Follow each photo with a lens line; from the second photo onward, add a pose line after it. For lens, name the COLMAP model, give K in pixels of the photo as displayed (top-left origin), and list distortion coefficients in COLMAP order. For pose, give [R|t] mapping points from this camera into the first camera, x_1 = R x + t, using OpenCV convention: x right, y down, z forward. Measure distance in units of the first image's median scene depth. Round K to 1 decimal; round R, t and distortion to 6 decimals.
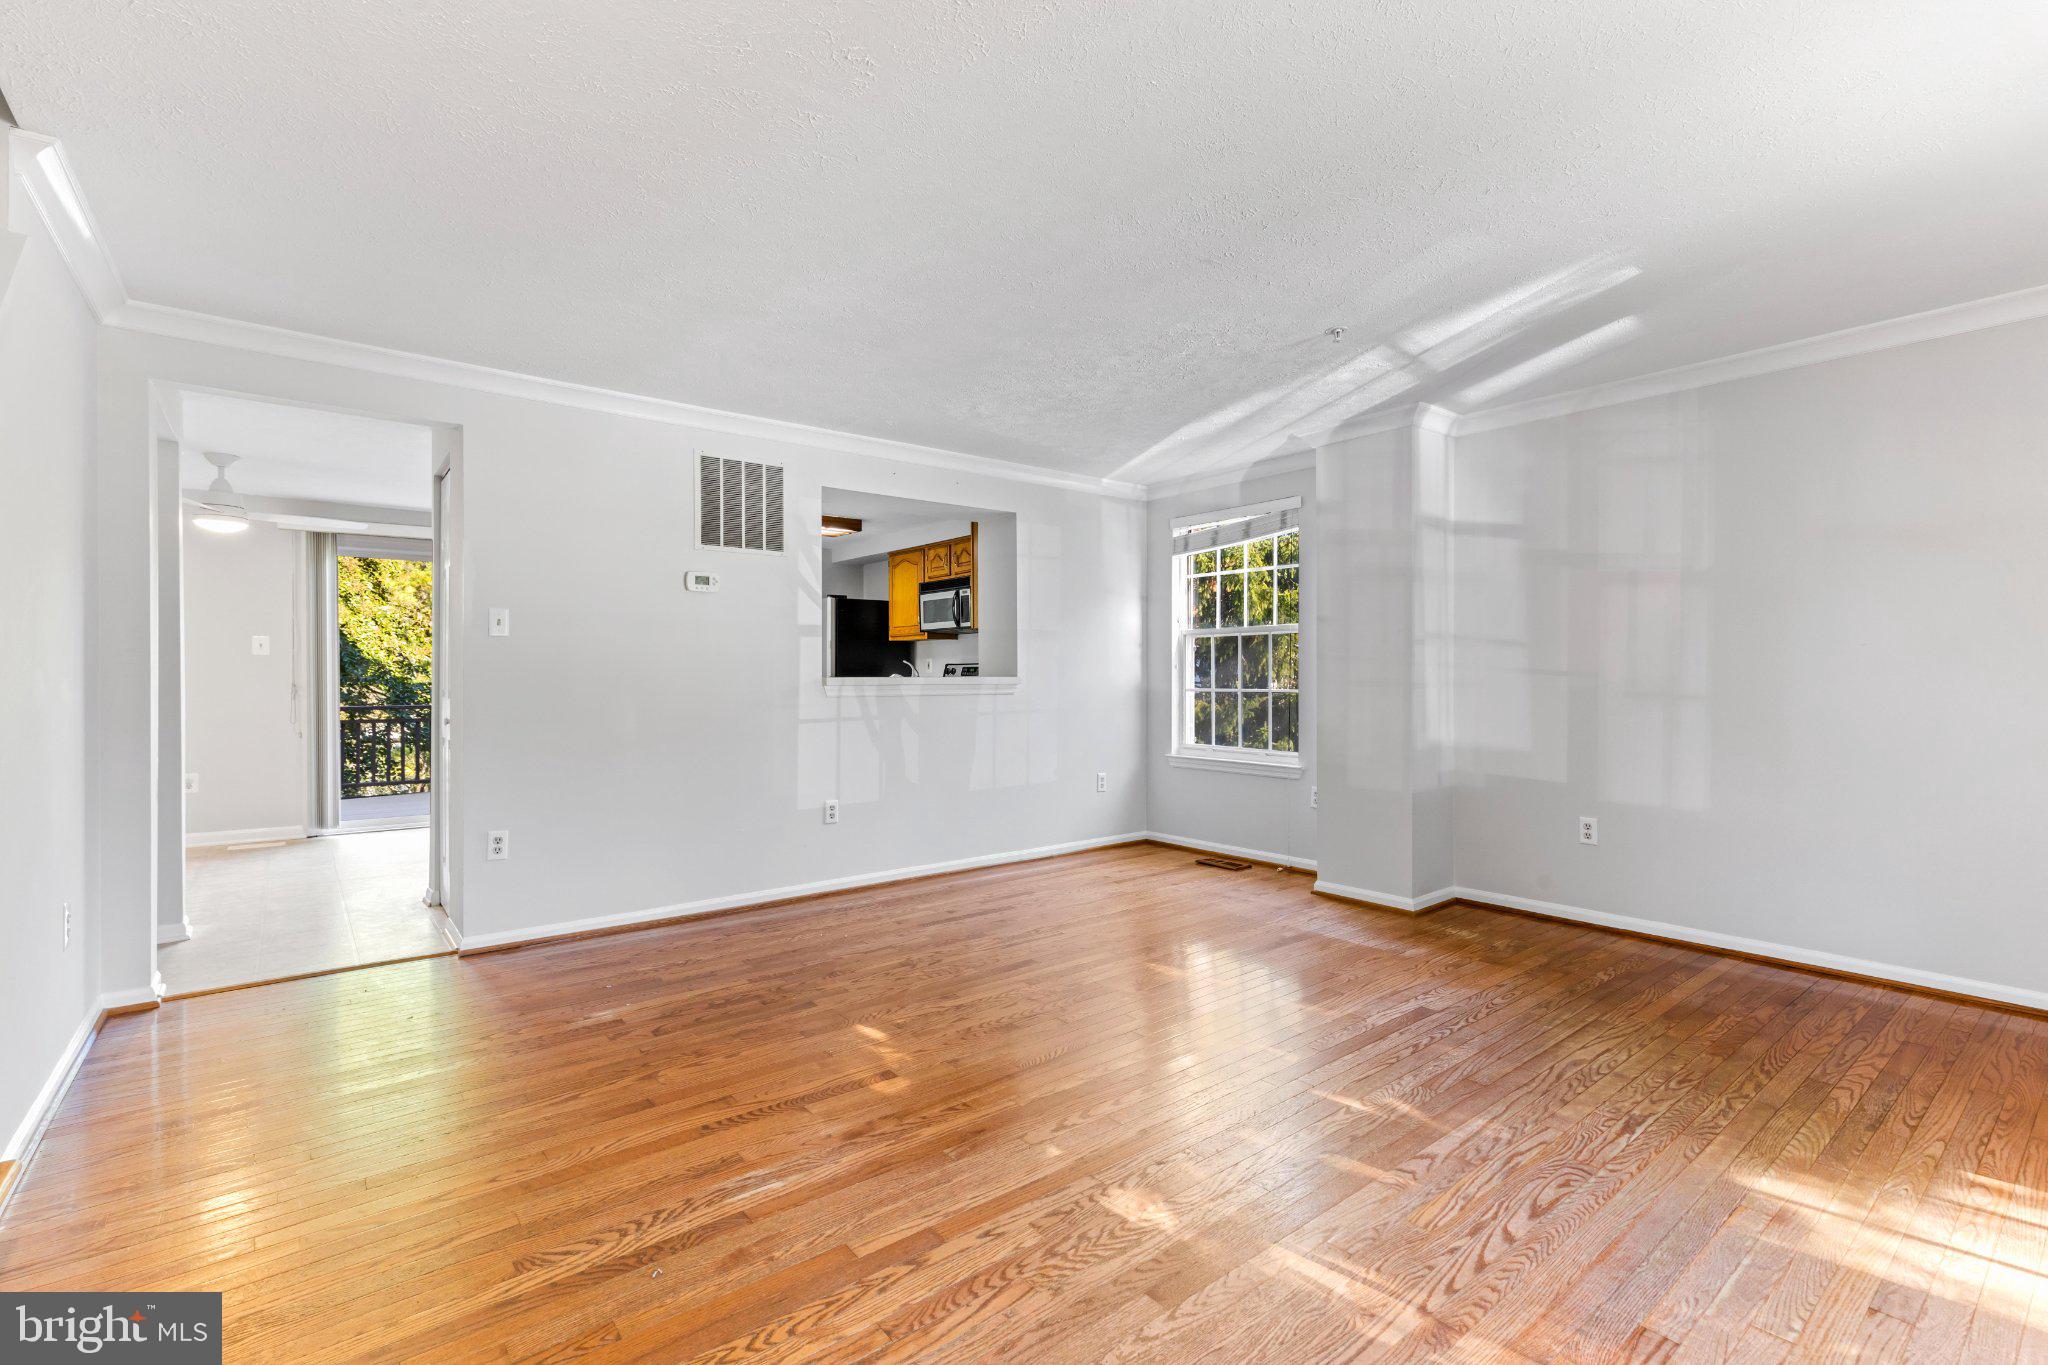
lens RADIAL K [[918.6, 0, 1028.1], [0, 918.6, 676.4], [0, 0, 1]] dist [0.011033, -0.007317]
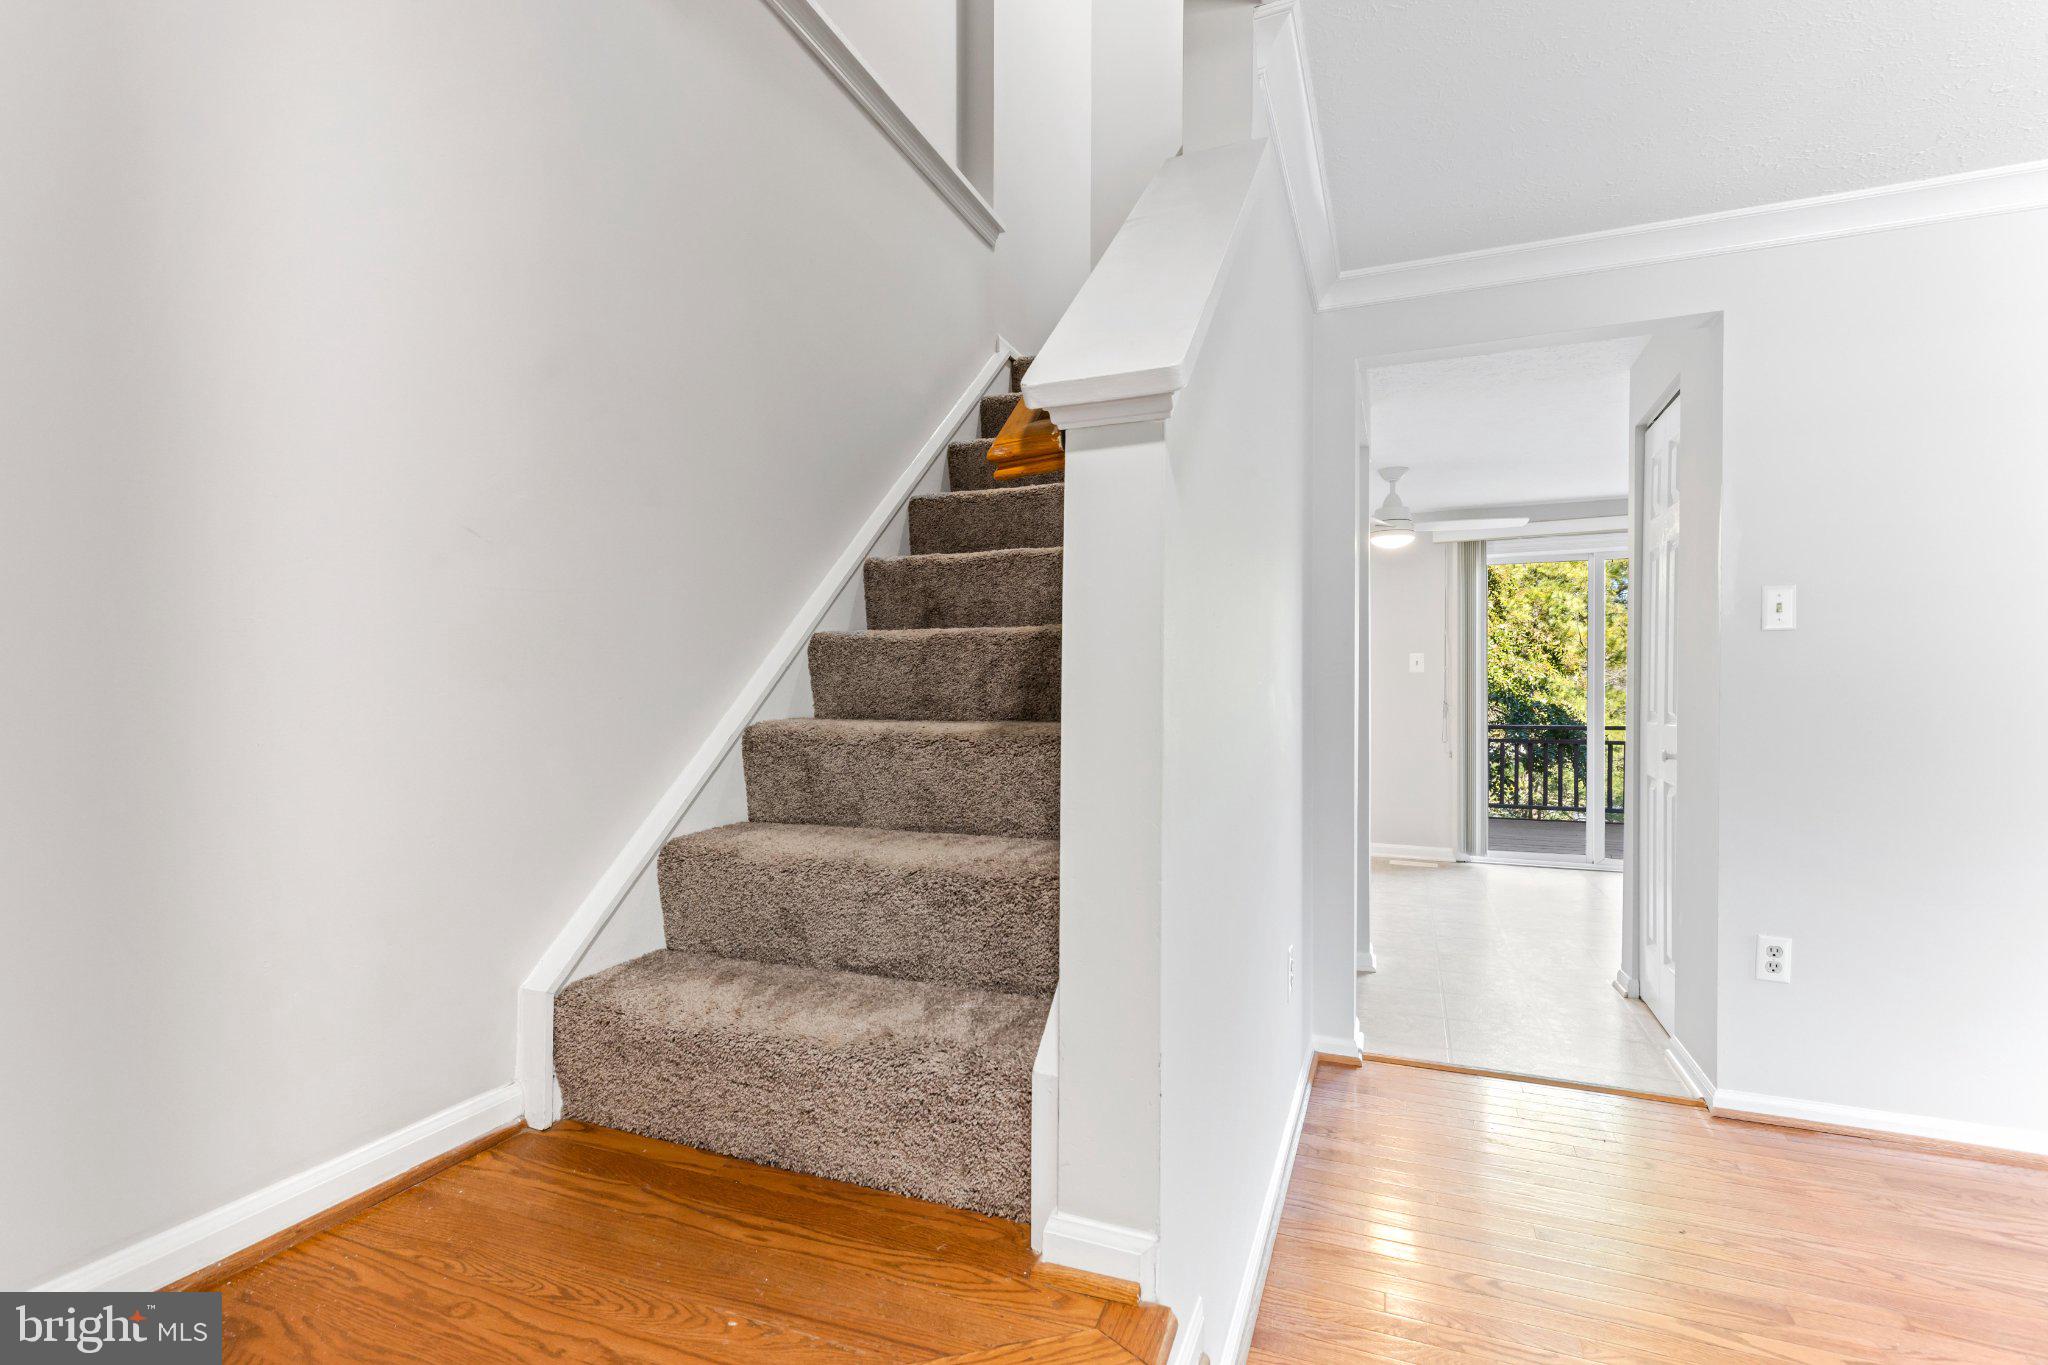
lens RADIAL K [[927.6, 0, 1030.9], [0, 927.6, 692.7], [0, 0, 1]] dist [0.000706, -0.000041]
pose [[0.491250, 0.002604, -0.871015, -0.255447], [-0.006077, 0.999981, -0.000438, 0.002721], [0.870997, 0.005508, 0.491257, 0.224561]]
